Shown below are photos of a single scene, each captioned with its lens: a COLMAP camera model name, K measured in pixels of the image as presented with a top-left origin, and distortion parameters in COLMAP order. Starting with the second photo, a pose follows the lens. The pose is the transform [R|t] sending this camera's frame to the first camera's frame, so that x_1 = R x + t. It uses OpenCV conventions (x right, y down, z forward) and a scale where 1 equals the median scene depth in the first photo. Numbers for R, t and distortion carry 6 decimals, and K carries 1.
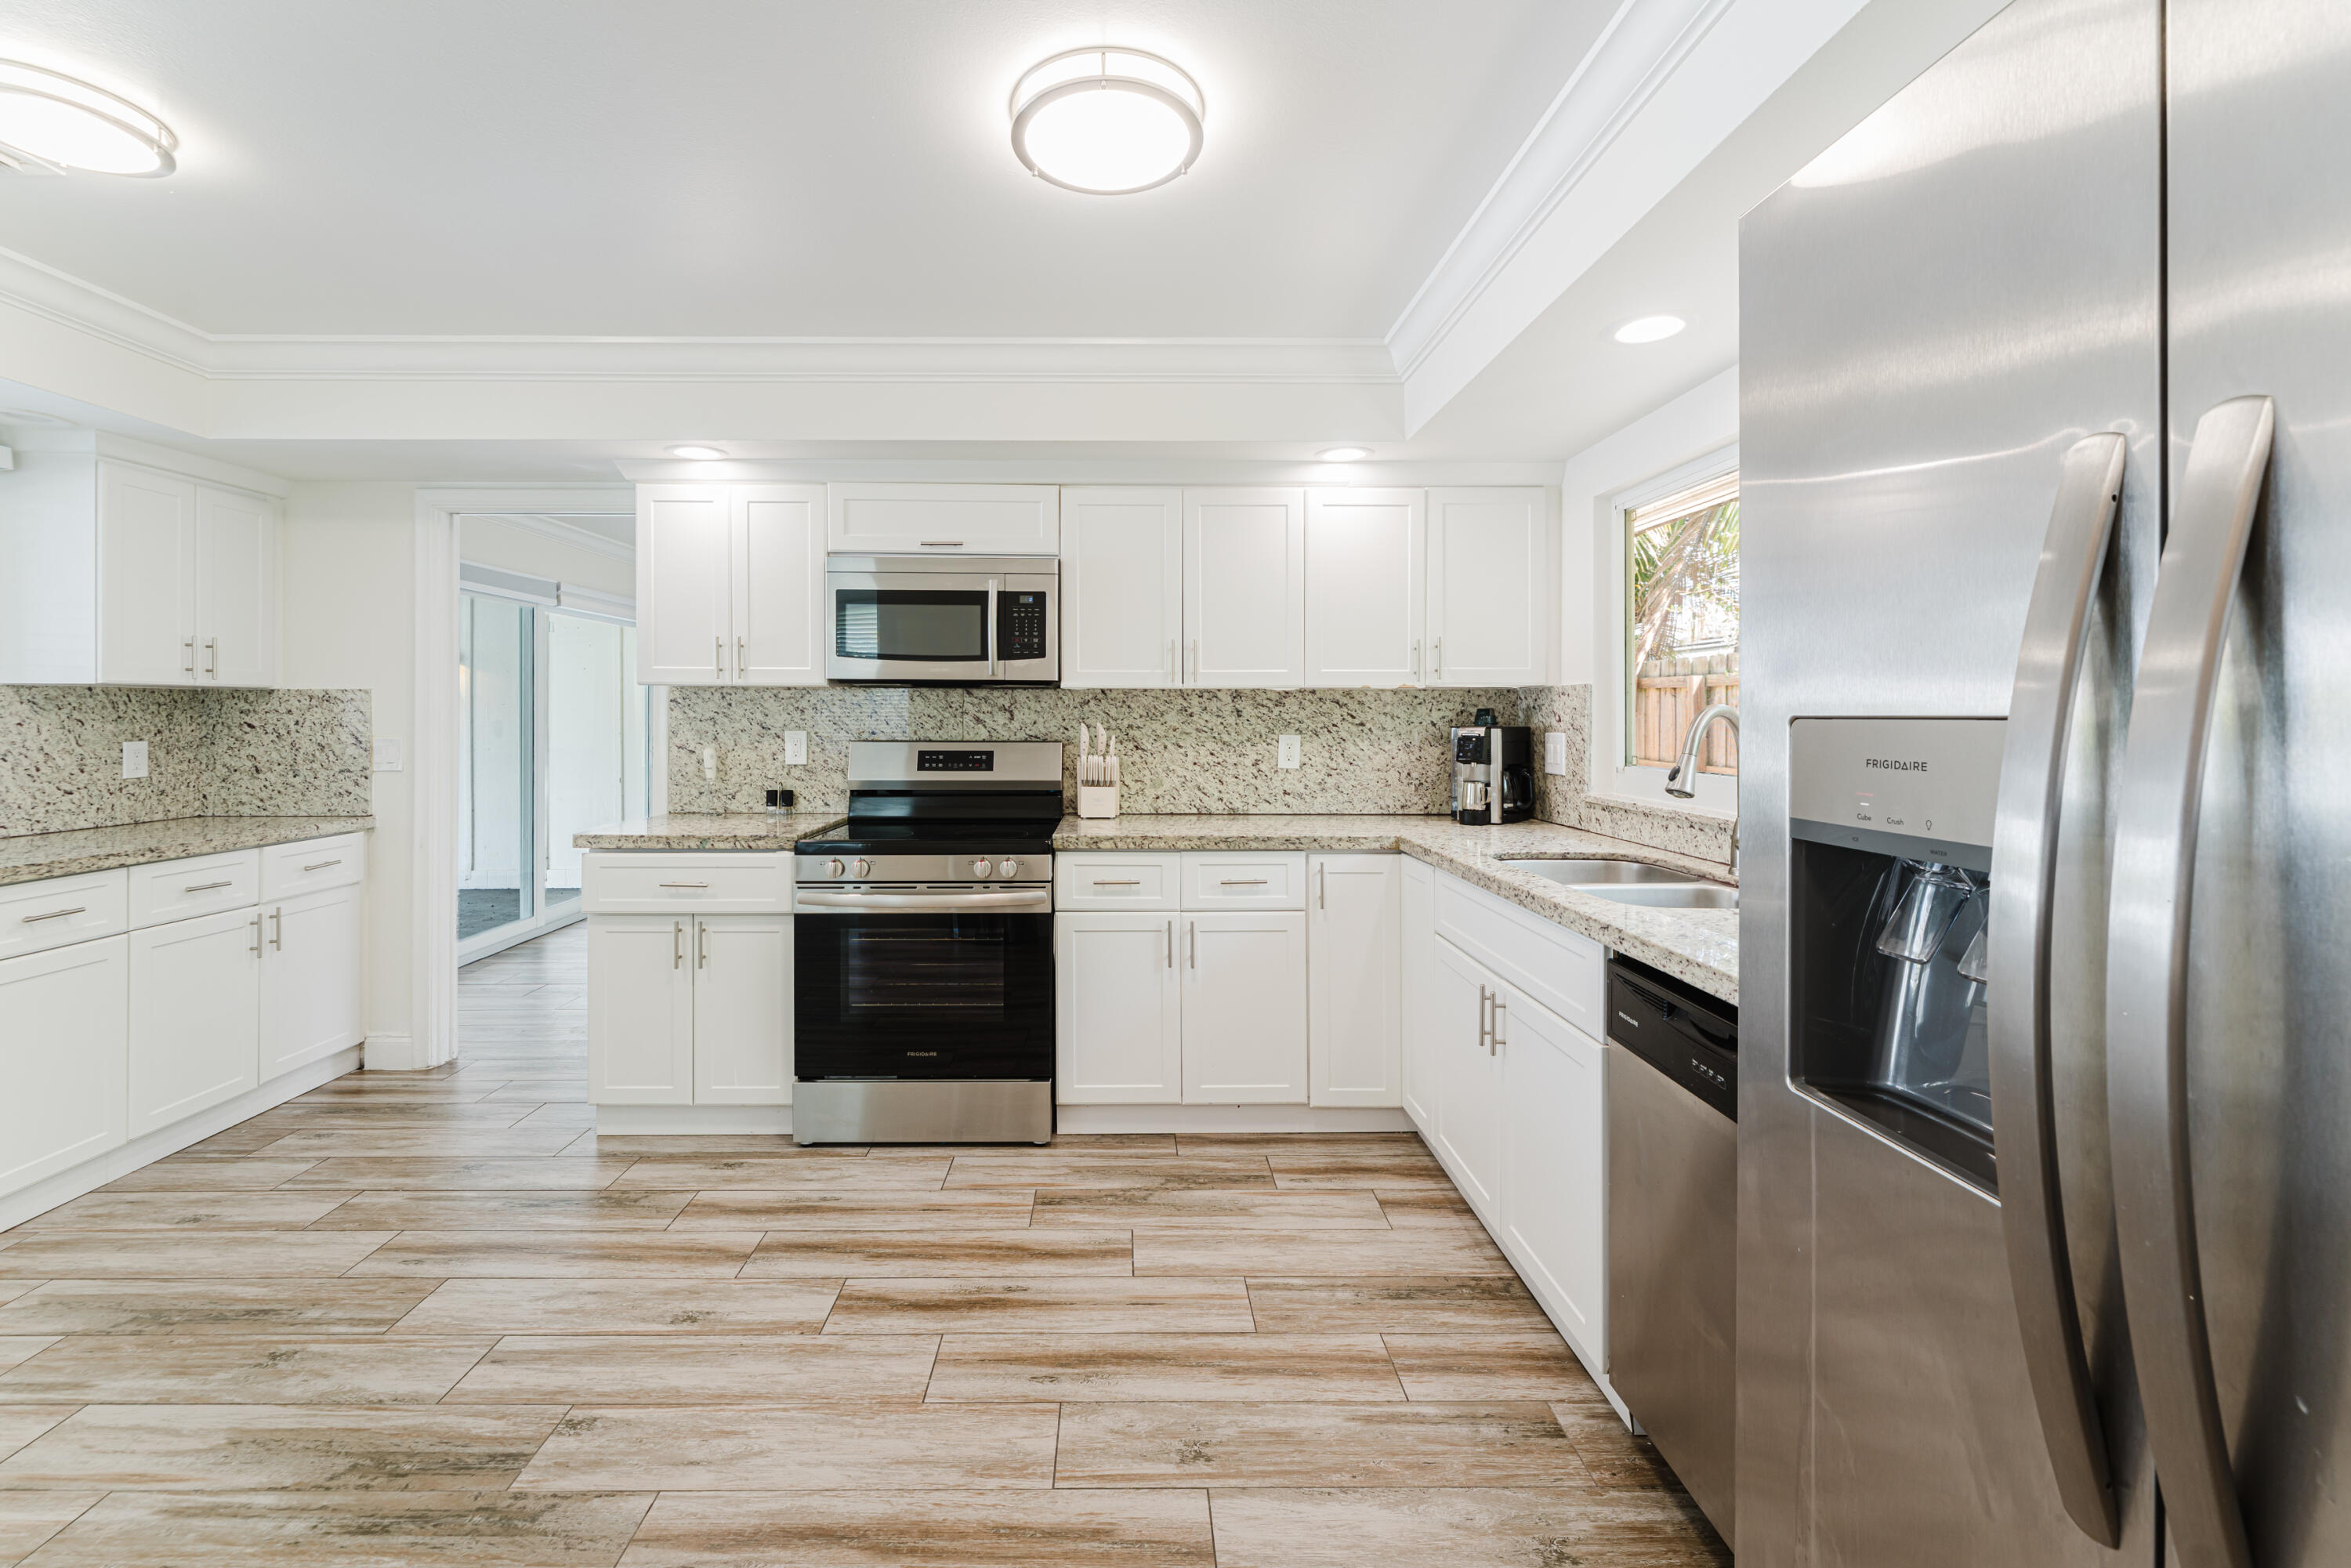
lens RADIAL K [[950.3, 0, 1124.0], [0, 950.3, 714.4], [0, 0, 1]] dist [-0.000557, -0.000021]
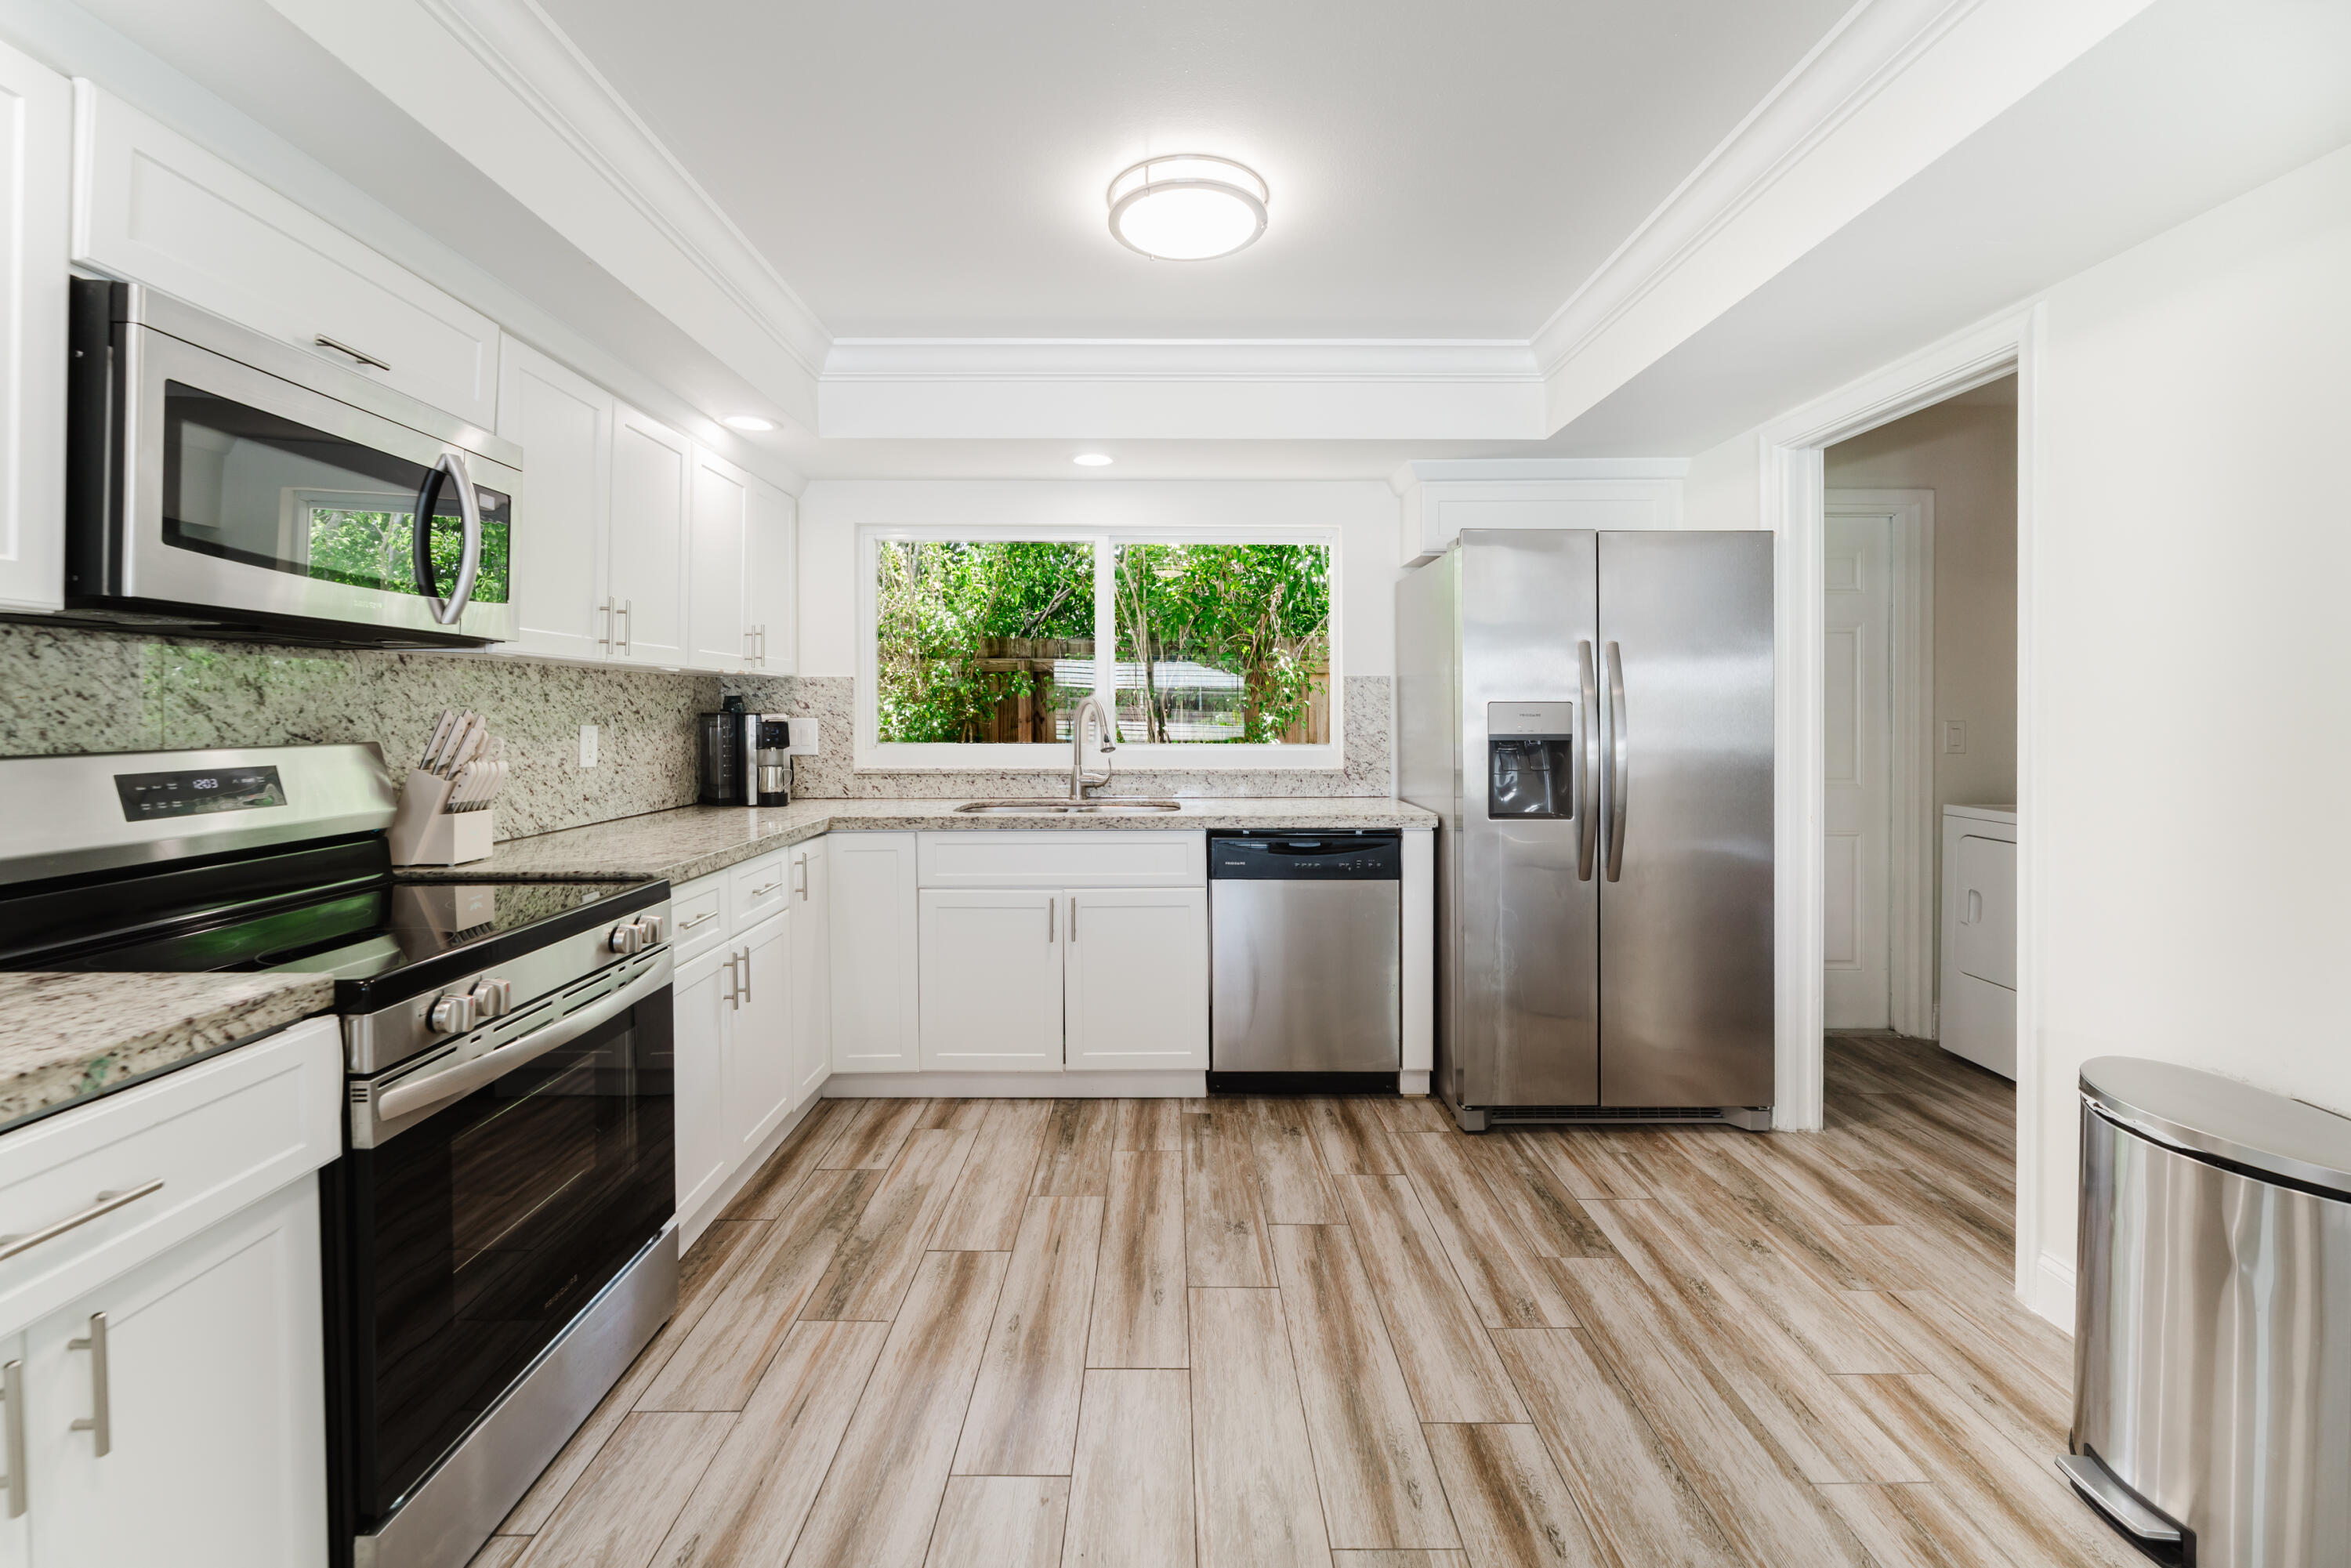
lens RADIAL K [[950.3, 0, 1161.0], [0, 950.3, 719.8], [0, 0, 1]] dist [-0.000557, -0.000021]
pose [[0.022090, -0.011366, 0.999691, -0.824134], [-0.001701, 0.999934, 0.011406, 0.009501], [-0.999755, -0.001952, 0.022070, 0.677674]]
